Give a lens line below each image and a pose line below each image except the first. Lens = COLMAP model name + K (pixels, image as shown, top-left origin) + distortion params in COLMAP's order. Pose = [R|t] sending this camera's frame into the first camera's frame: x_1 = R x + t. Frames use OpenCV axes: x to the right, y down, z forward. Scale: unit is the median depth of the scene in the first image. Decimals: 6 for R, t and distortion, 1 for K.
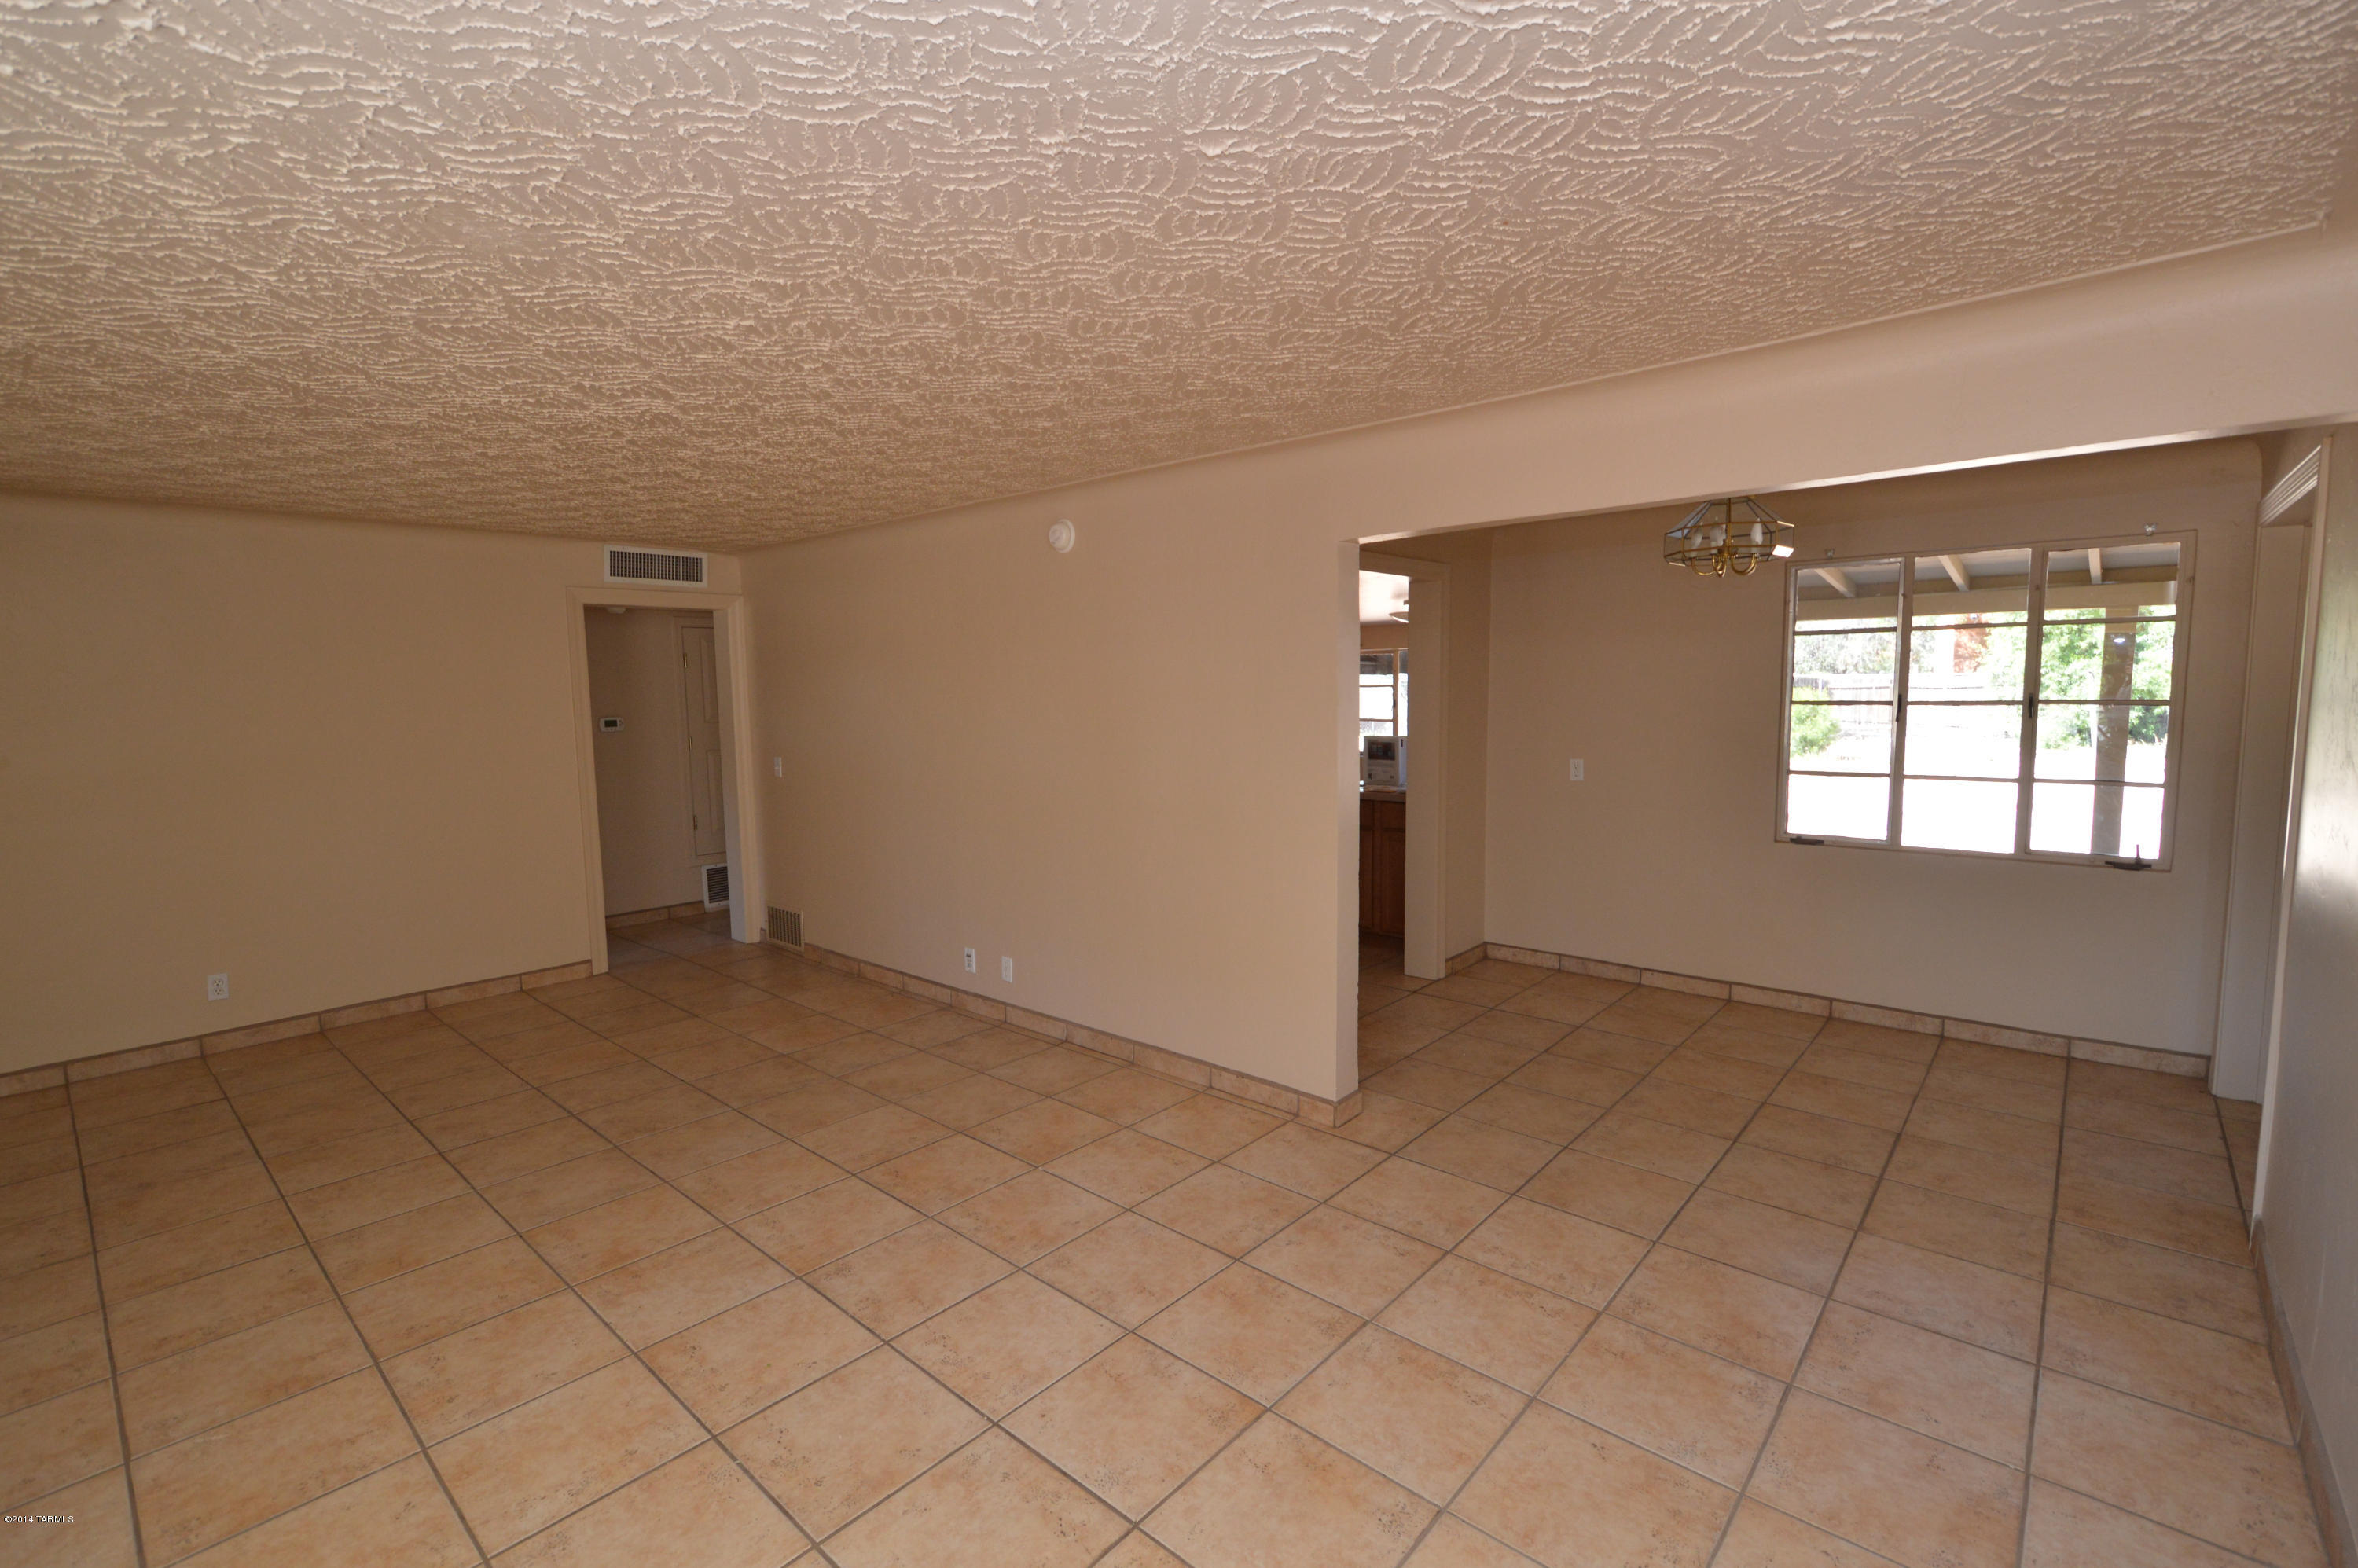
lens RADIAL K [[1041.8, 0, 1176.9], [0, 1041.8, 788.7], [0, 0, 1]] dist [0.001786, -0.001558]
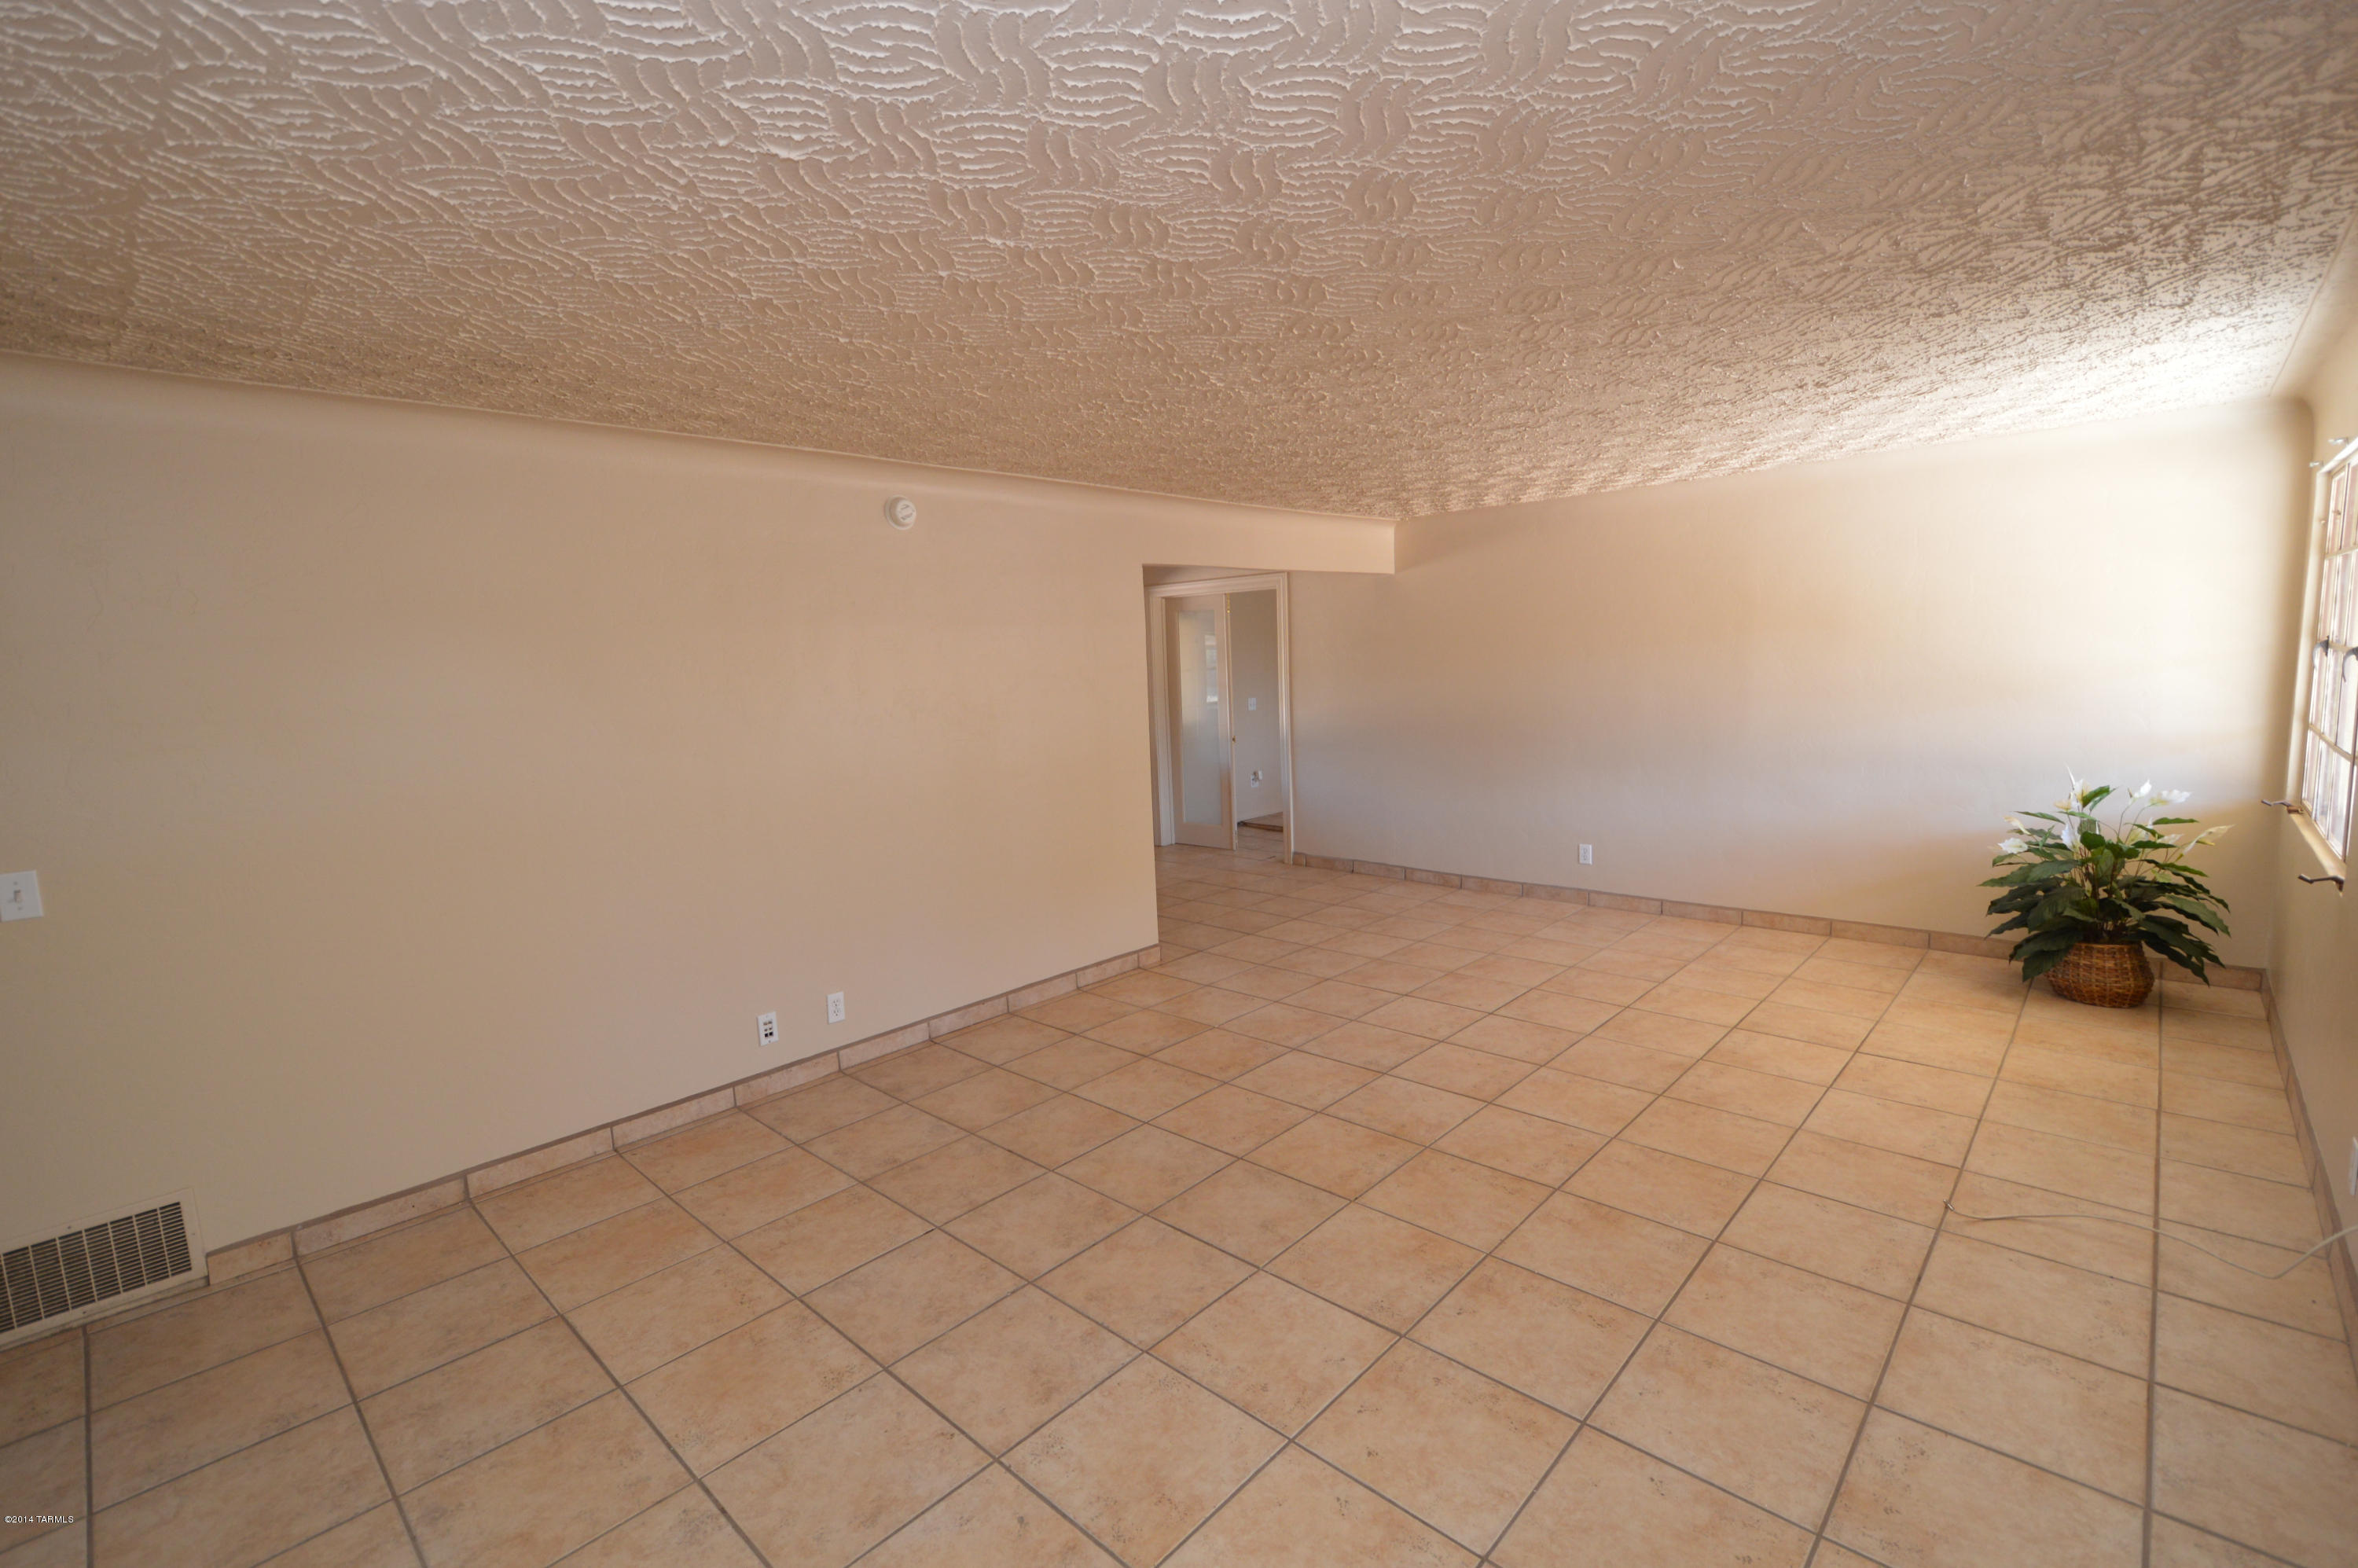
lens RADIAL K [[1041.8, 0, 1176.4], [0, 1041.8, 785.5], [0, 0, 1]] dist [0.001786, -0.001558]
pose [[0.030391, -0.102936, 0.994224, -1.509539], [0.149599, 0.983948, 0.097299, -0.068074], [-0.988279, 0.145778, 0.045303, 1.028535]]
